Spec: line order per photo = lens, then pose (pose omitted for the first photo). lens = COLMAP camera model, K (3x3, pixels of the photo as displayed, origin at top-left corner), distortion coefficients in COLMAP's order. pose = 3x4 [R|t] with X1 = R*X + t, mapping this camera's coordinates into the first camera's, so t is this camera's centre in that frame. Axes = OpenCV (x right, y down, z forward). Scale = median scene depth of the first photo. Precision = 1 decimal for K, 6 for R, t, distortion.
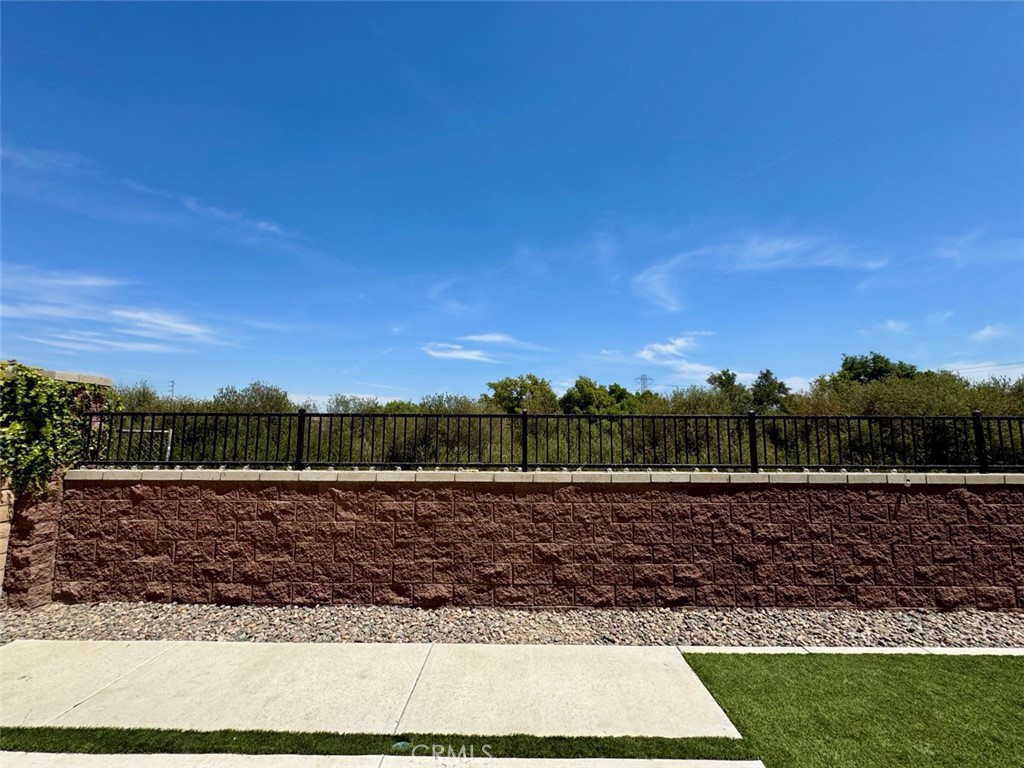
lens RADIAL K [[446.4, 0, 512.0], [0, 446.4, 384.0], [0, 0, 1]] dist [0.000057, 0.000367]
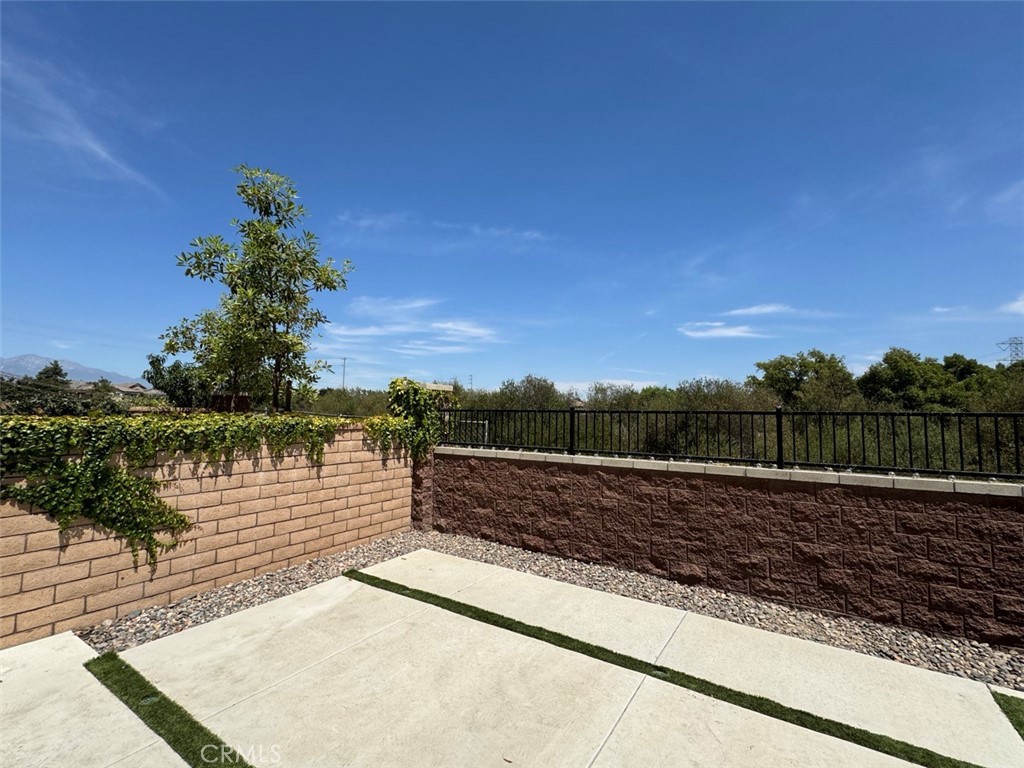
lens RADIAL K [[446.4, 0, 512.0], [0, 446.4, 384.0], [0, 0, 1]] dist [0.000057, 0.000367]
pose [[0.847804, -0.029130, -0.529509, 0.054767], [0.047166, 0.998675, 0.020578, -0.043634], [0.528208, -0.042421, 0.848054, -0.160634]]
